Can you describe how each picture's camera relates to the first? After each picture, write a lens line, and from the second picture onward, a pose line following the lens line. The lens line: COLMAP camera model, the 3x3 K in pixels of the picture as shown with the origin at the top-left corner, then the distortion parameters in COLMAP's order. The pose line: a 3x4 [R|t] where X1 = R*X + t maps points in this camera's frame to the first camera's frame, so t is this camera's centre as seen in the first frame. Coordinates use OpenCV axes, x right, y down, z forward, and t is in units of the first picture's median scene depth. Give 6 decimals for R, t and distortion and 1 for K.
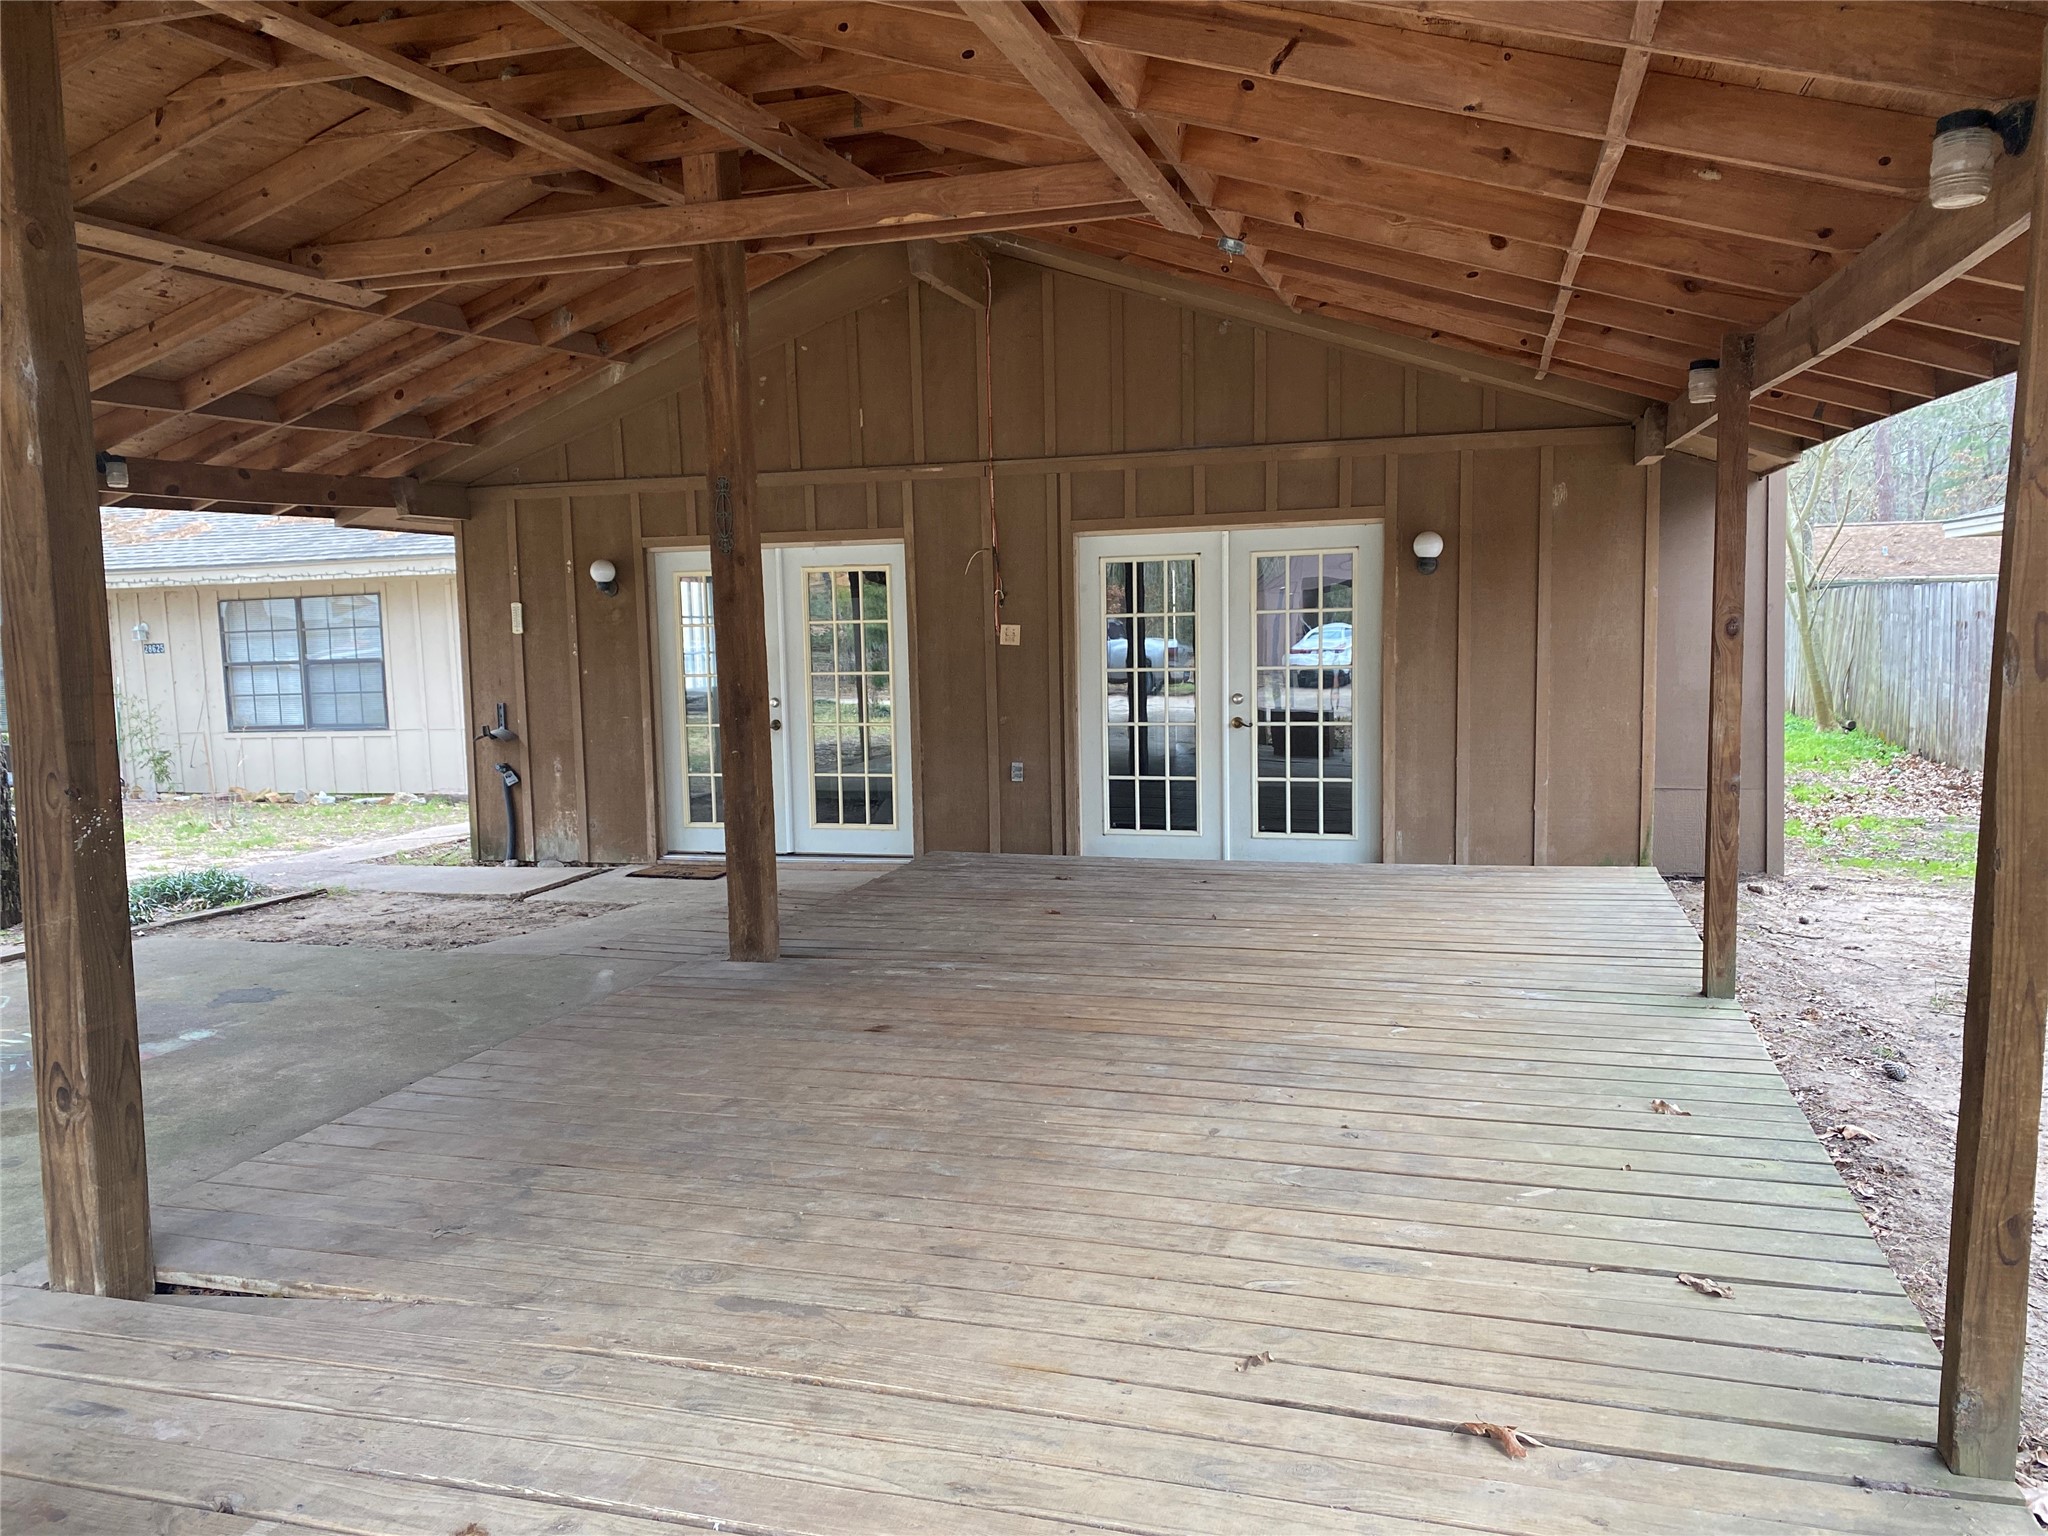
lens RADIAL K [[1558.9, 0, 1026.8], [0, 1558.9, 783.2], [0, 0, 1]] dist [0.054923, -0.092959]
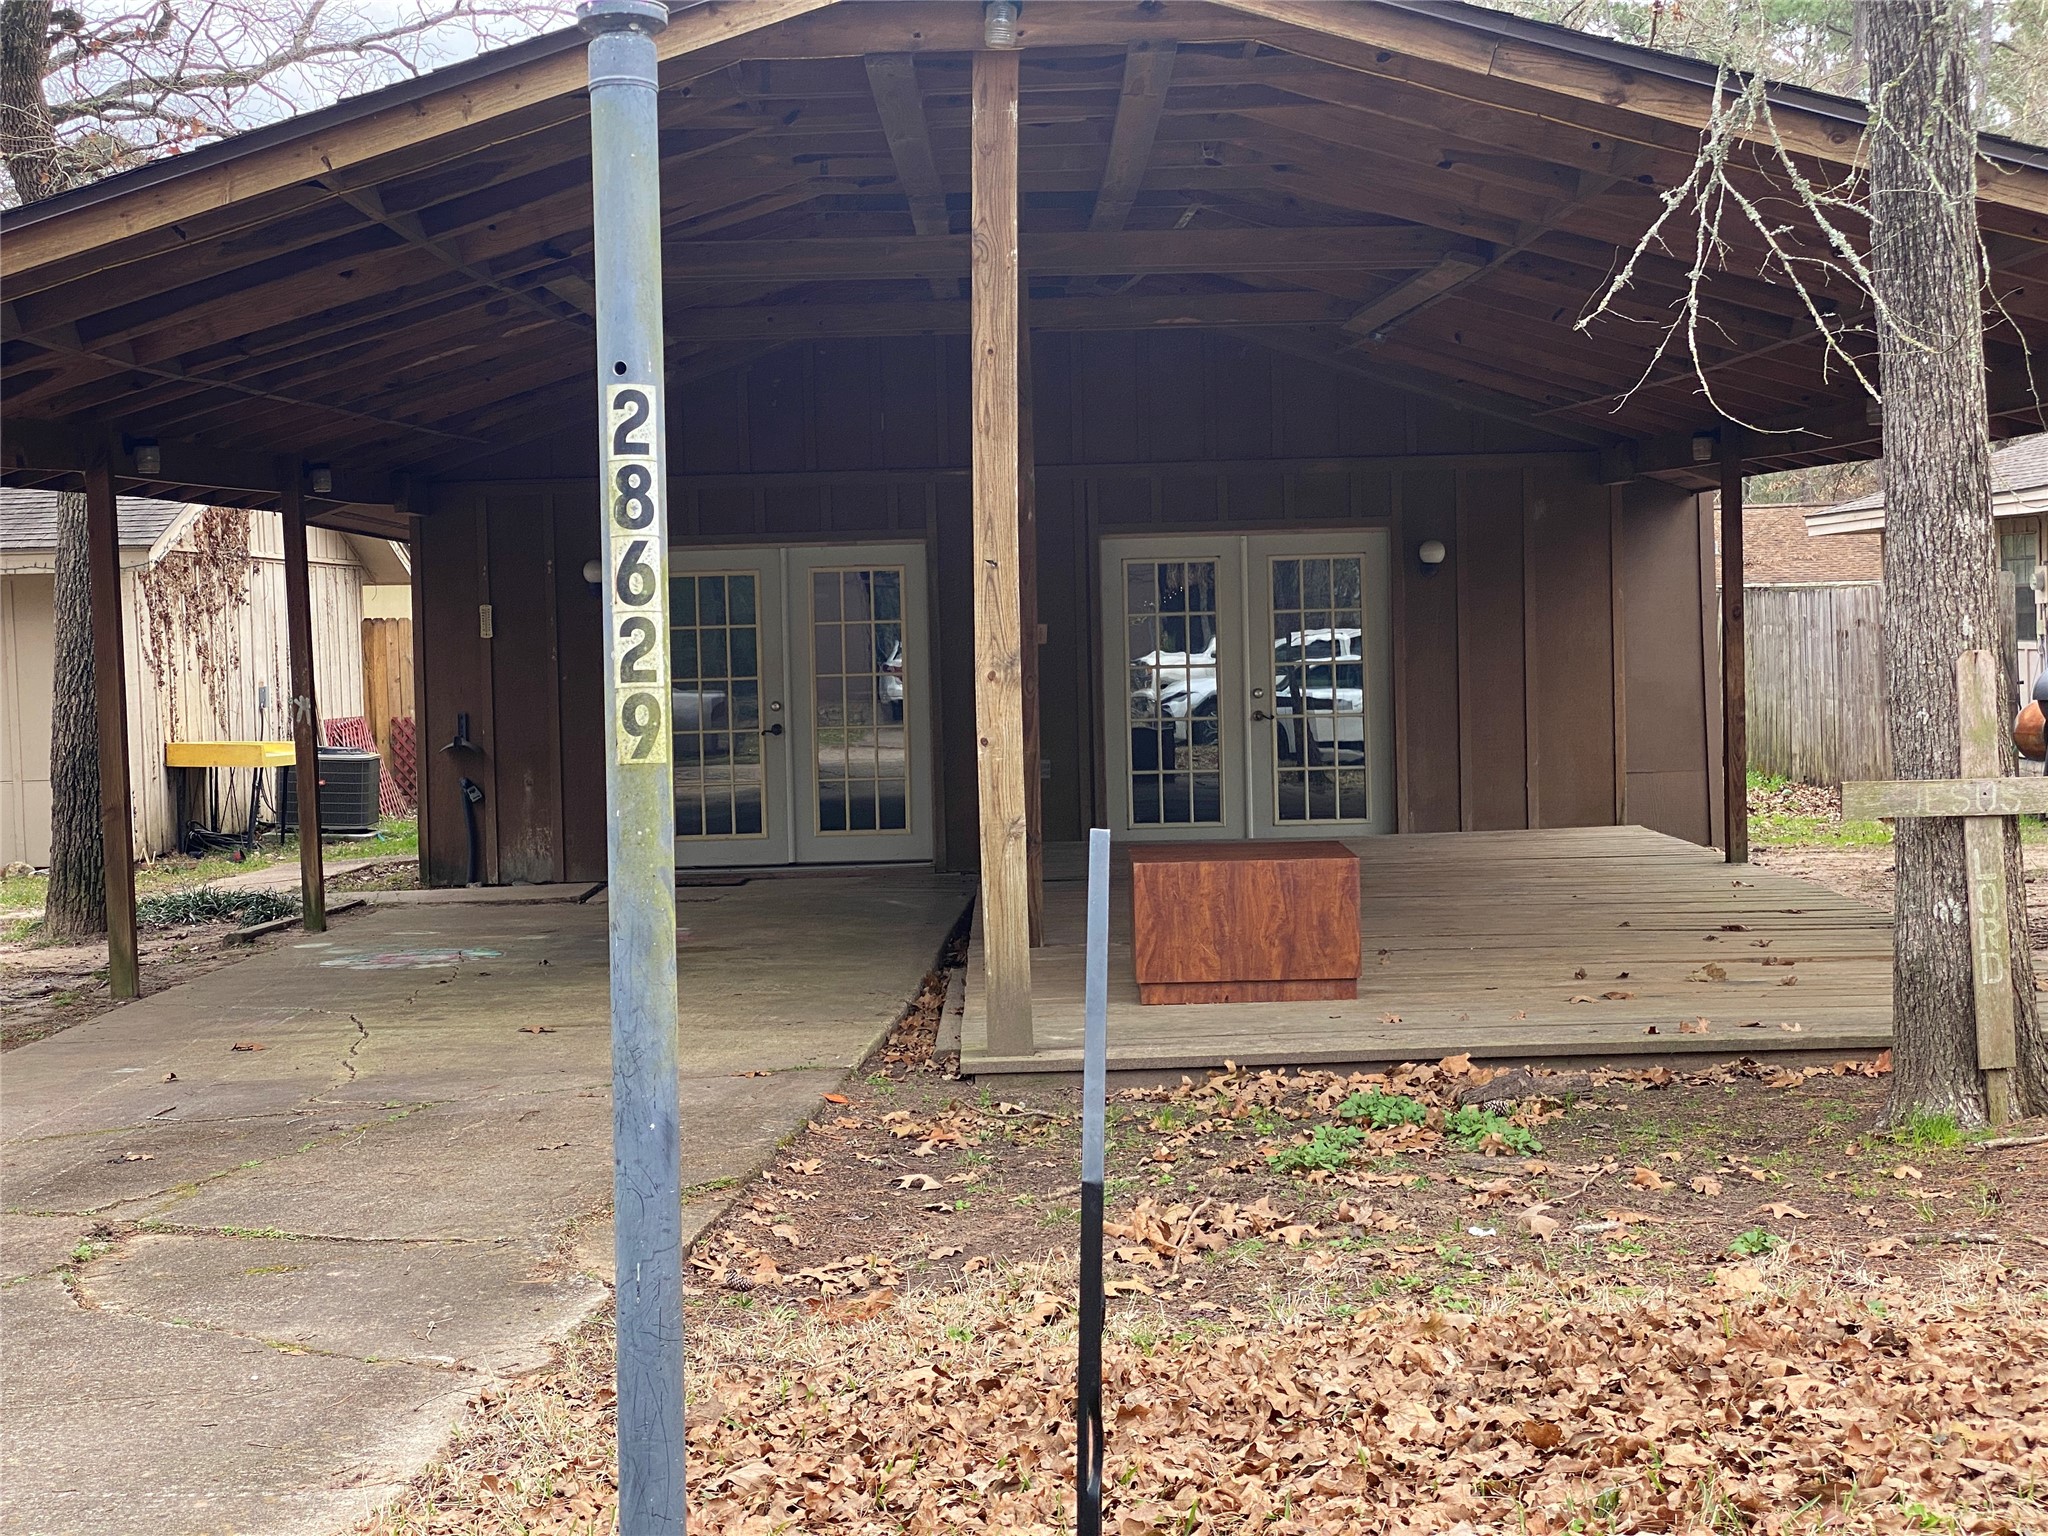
lens RADIAL K [[3080.3, 0, 1024.0], [0, 3080.3, 768.0], [0, 0, 1]] dist [0.114429, -0.083733]
pose [[0.958252, -0.014436, 0.285559, -0.566611], [0.034718, 0.997209, -0.066092, 0.119127], [-0.283808, 0.073247, 0.956080, -0.878510]]
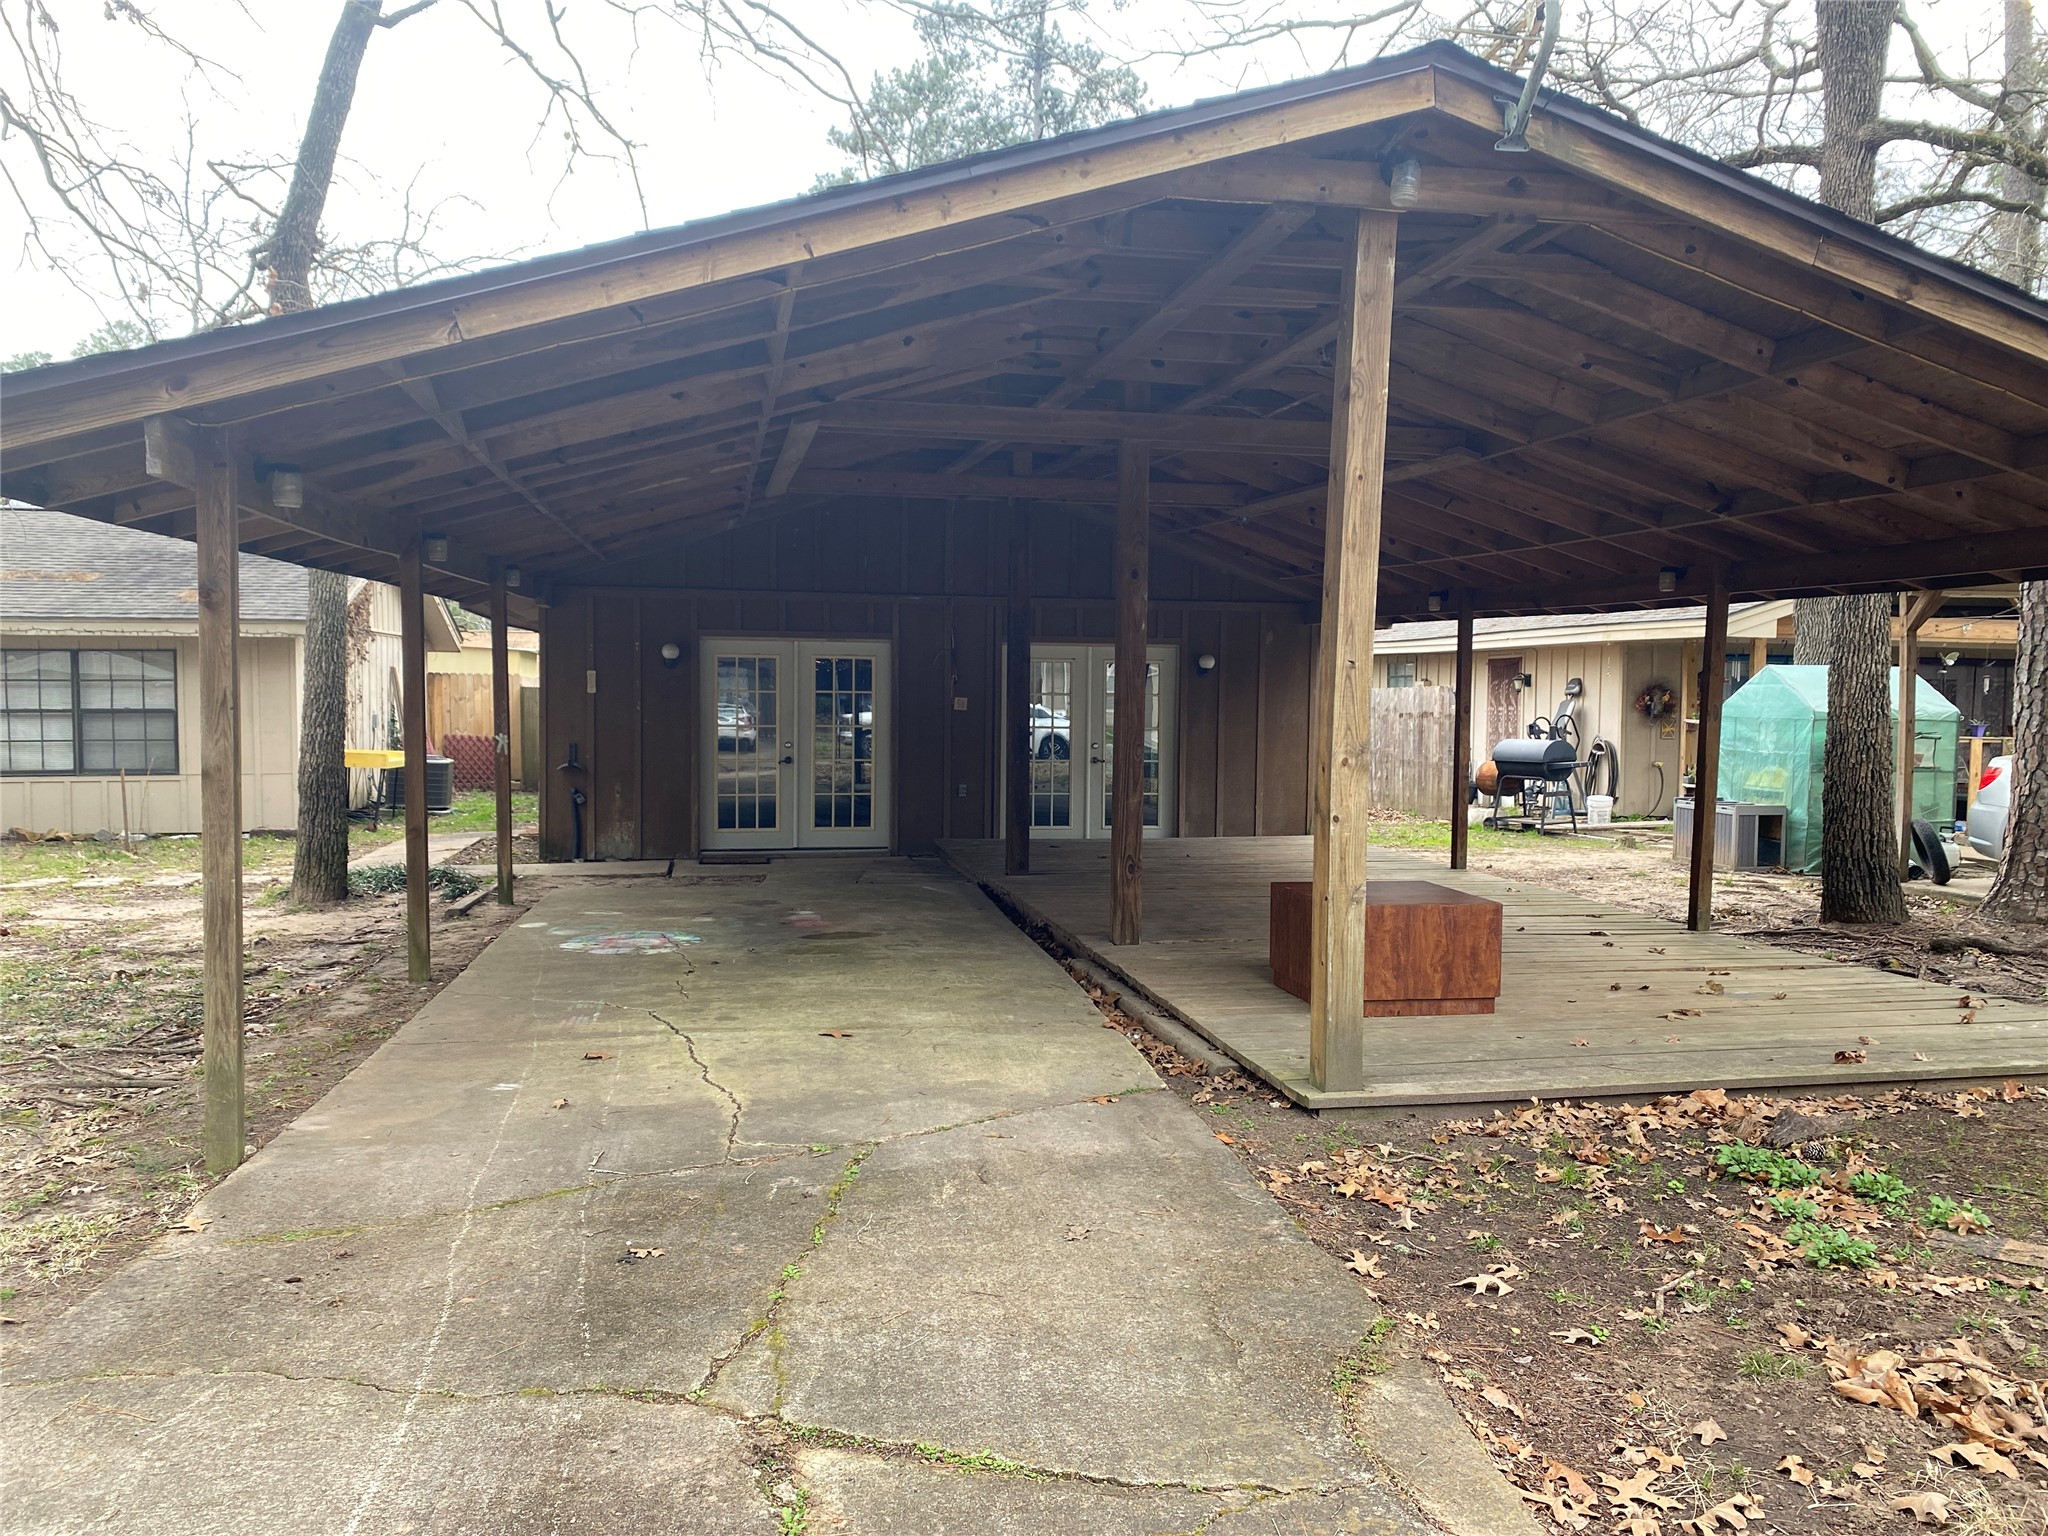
lens RADIAL K [[1558.9, 0, 1026.8], [0, 1558.9, 783.2], [0, 0, 1]] dist [0.054923, -0.092959]
pose [[0.880335, 0.005280, 0.474324, -0.665206], [0.019771, 0.998661, -0.047811, 0.059299], [-0.473941, 0.051468, 0.879051, -0.399906]]
